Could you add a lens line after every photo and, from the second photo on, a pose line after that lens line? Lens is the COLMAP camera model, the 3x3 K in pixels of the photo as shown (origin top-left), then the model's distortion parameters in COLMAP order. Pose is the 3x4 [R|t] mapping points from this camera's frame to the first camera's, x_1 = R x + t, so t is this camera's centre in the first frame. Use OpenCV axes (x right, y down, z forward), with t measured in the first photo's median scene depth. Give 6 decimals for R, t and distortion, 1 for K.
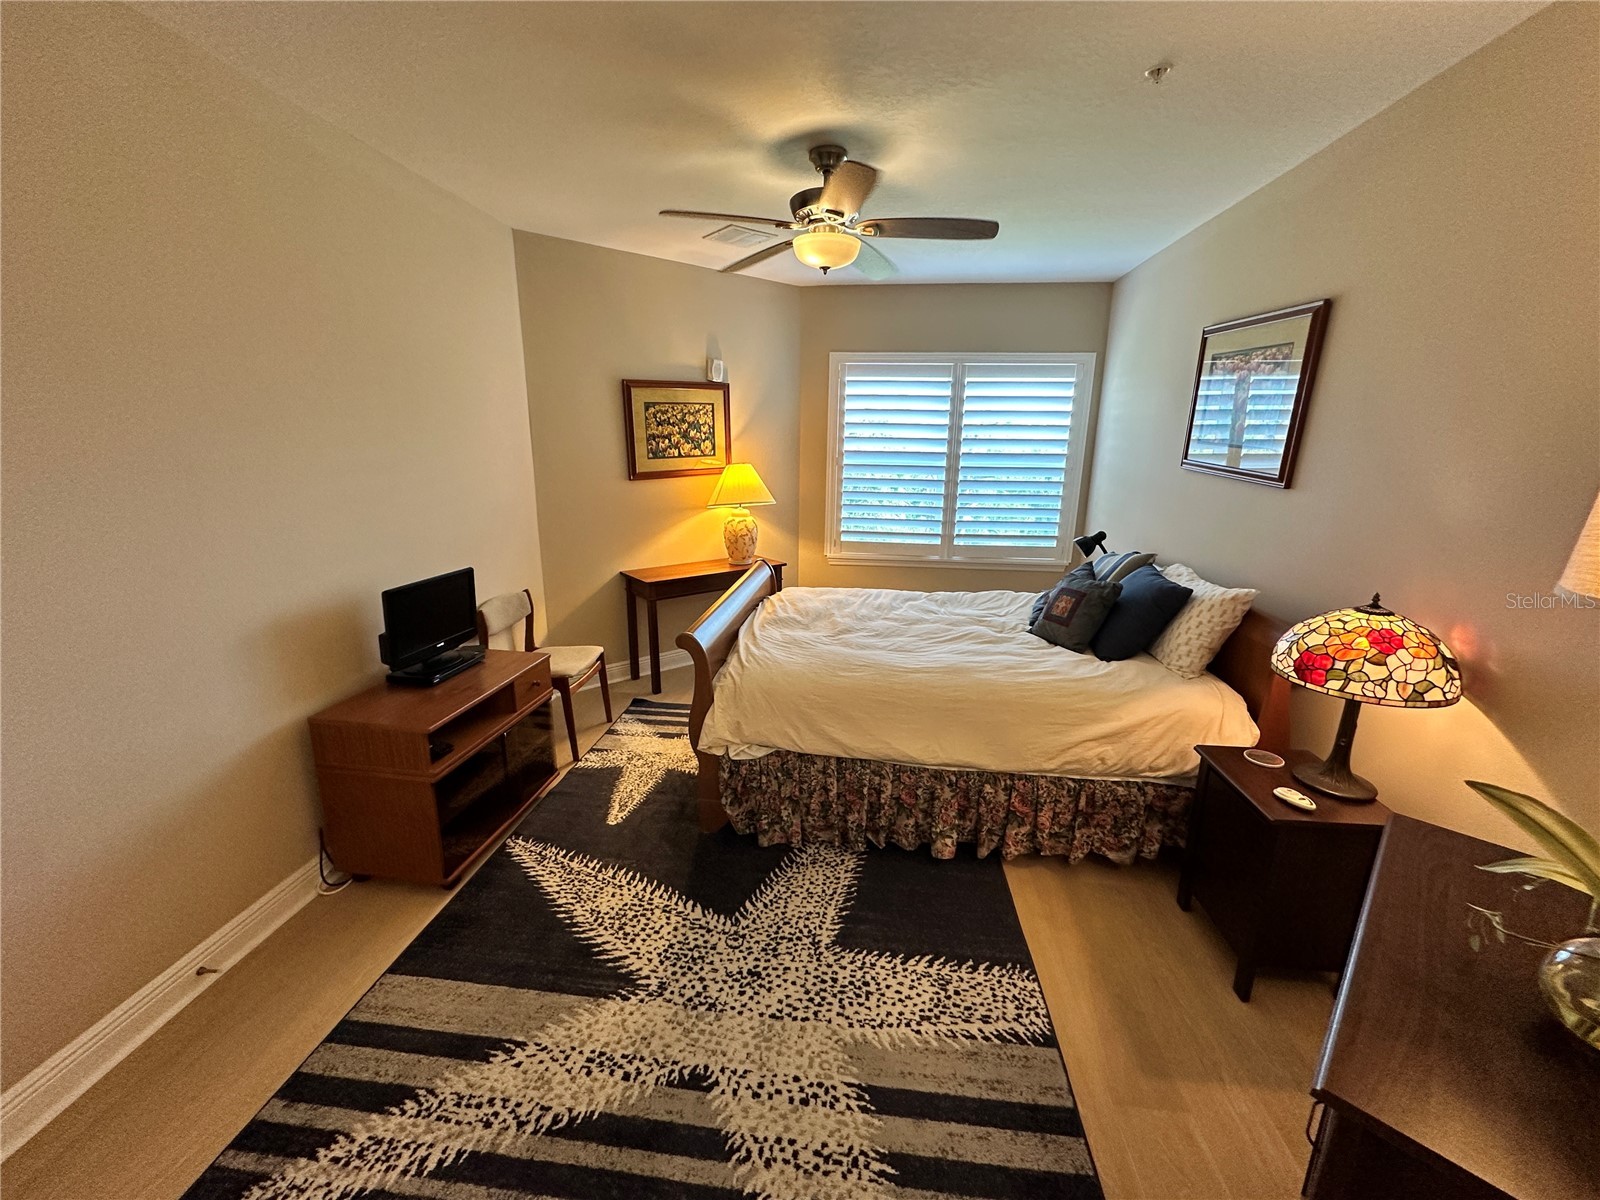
lens RADIAL K [[637.1, 0, 798.9], [0, 637.1, 599.0], [0, 0, 1]] dist [-0.002315, -0.000139]
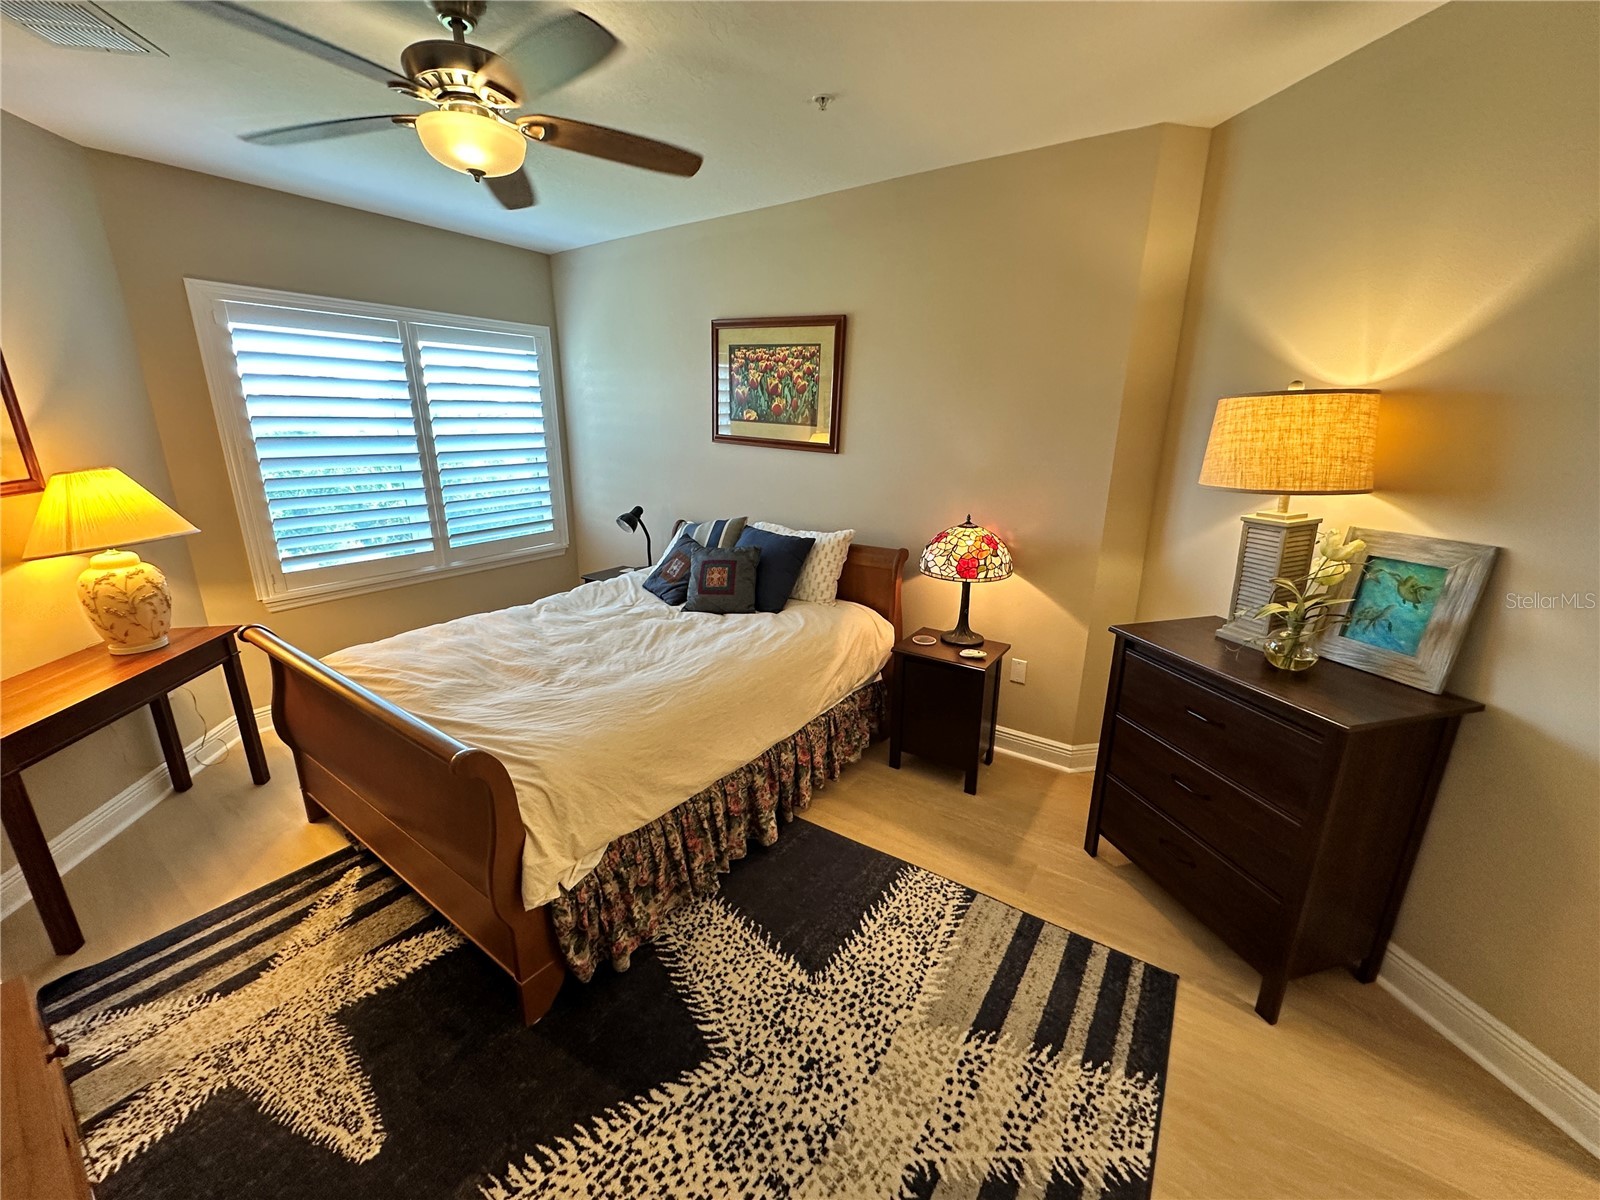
lens RADIAL K [[637.1, 0, 798.9], [0, 637.1, 599.0], [0, 0, 1]] dist [-0.002315, -0.000139]
pose [[0.472857, -0.249663, 0.845030, -0.622530], [0.217862, 0.962370, 0.162421, -0.141026], [-0.853781, 0.107298, 0.509455, 0.508514]]
